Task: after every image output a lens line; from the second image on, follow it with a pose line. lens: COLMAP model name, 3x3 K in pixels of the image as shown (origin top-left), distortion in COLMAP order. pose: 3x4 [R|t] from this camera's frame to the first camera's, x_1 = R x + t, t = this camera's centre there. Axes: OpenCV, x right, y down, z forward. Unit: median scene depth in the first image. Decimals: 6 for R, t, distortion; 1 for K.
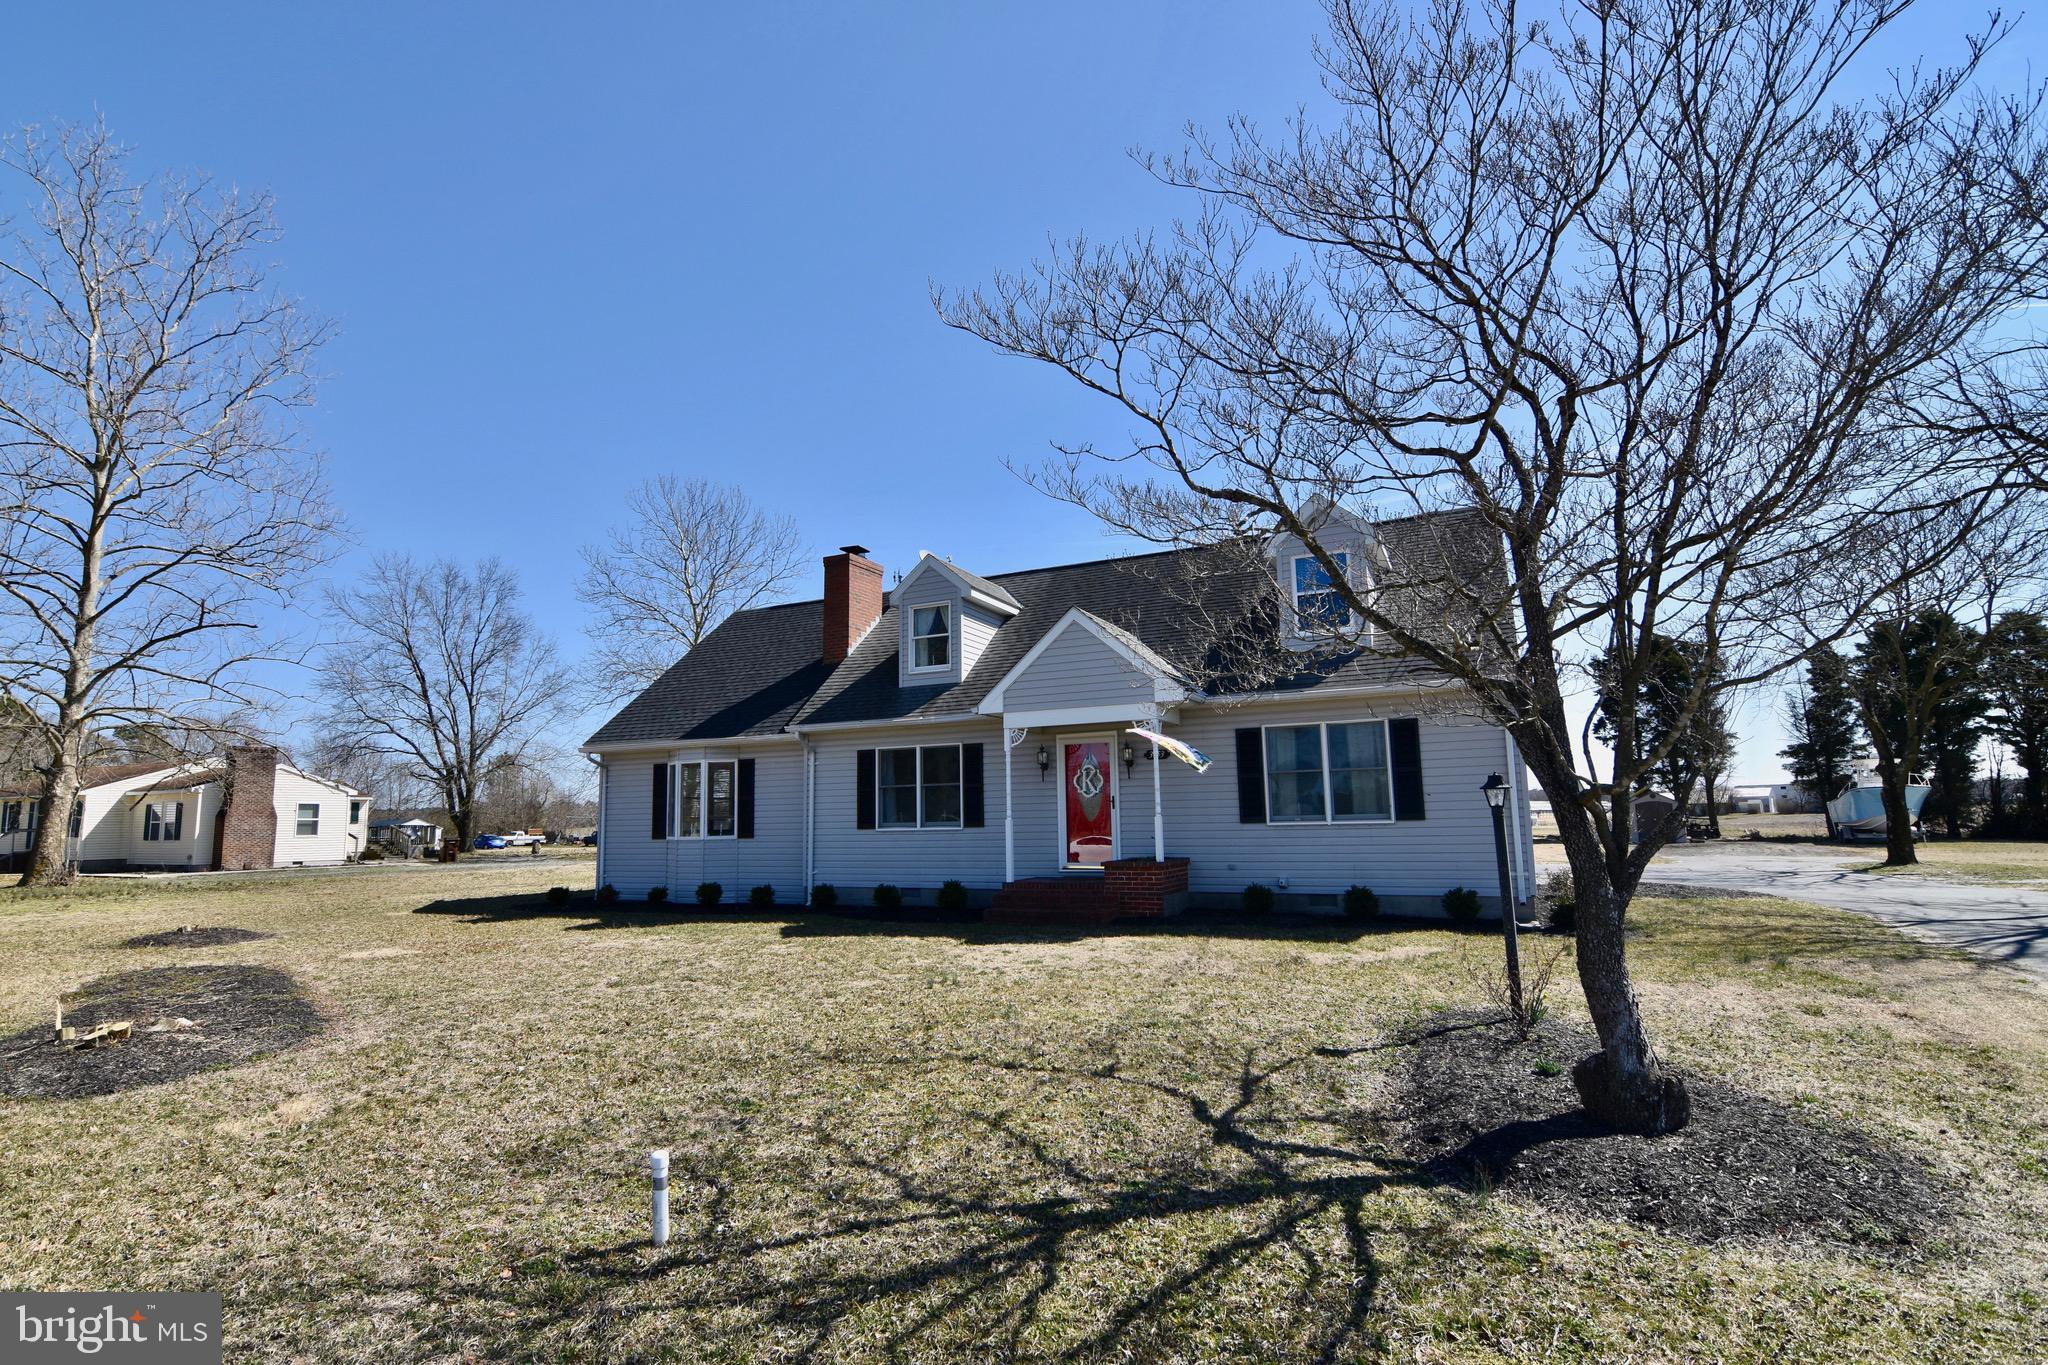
lens RADIAL K [[999.5, 0, 1021.8], [0, 999.5, 682.8], [0, 0, 1]] dist [-0.009665, -0.007910]
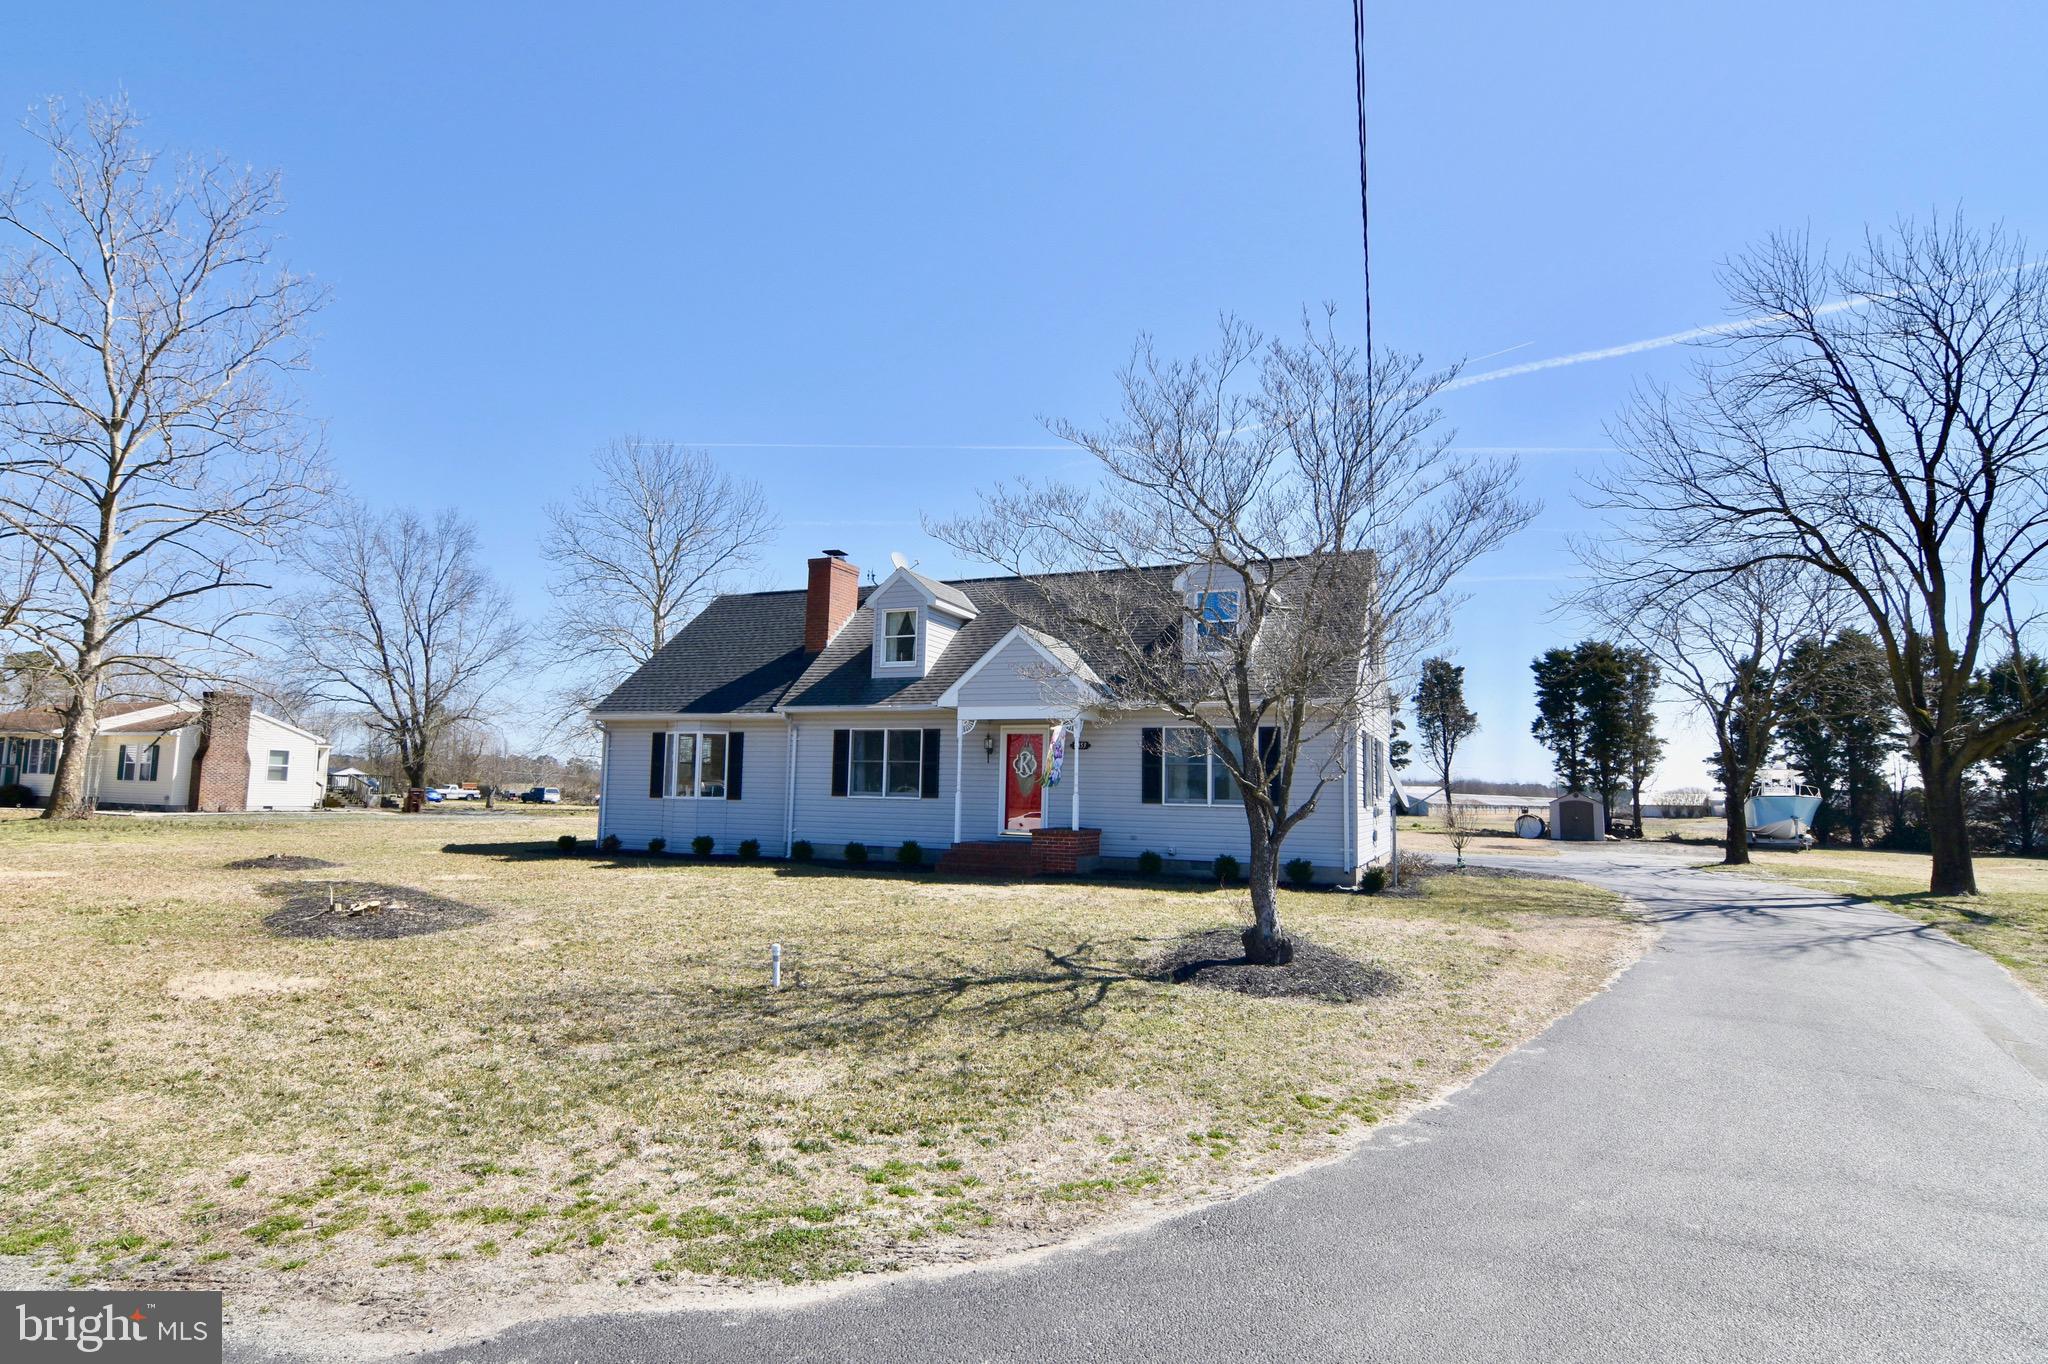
lens RADIAL K [[1074.0, 0, 1024.0], [0, 1074.0, 682.0], [0, 0, 1]] dist [-0.001771, -0.015837]
pose [[0.998340, 0.043988, 0.037168, 0.009875], [-0.045152, 0.998497, 0.031061, -0.035401], [-0.035746, -0.032688, 0.998826, -0.256788]]
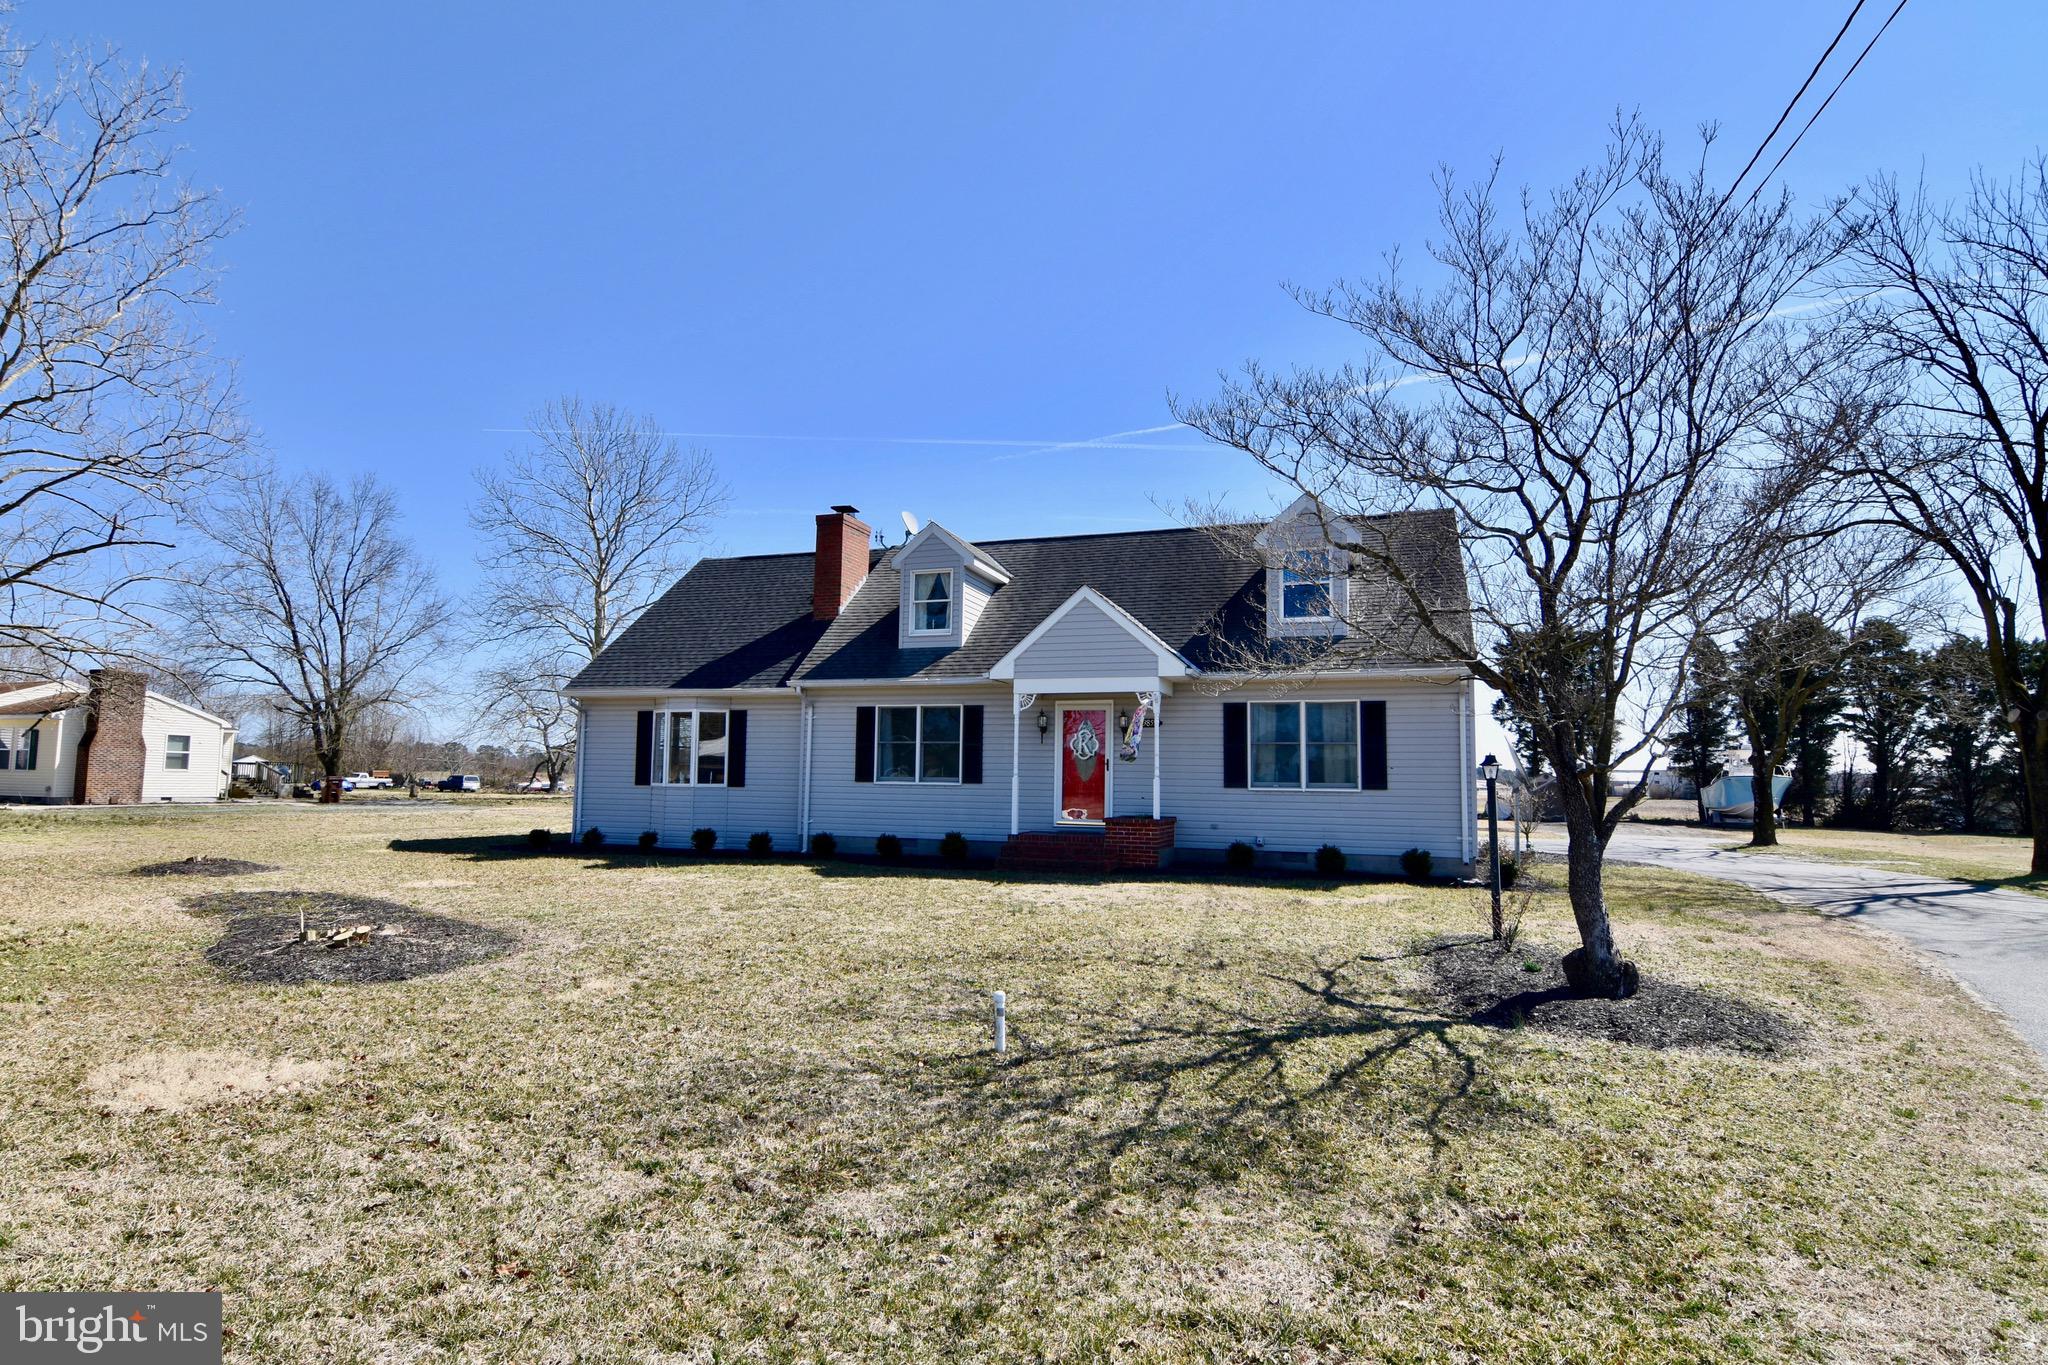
lens RADIAL K [[1062.8, 0, 1022.9], [0, 1062.8, 683.7], [0, 0, 1]] dist [-0.006180, -0.010960]
pose [[0.992649, 0.043807, 0.112819, -0.107753], [-0.048833, 0.997916, 0.042169, -0.010771], [-0.110736, -0.047368, 0.992720, -0.111346]]
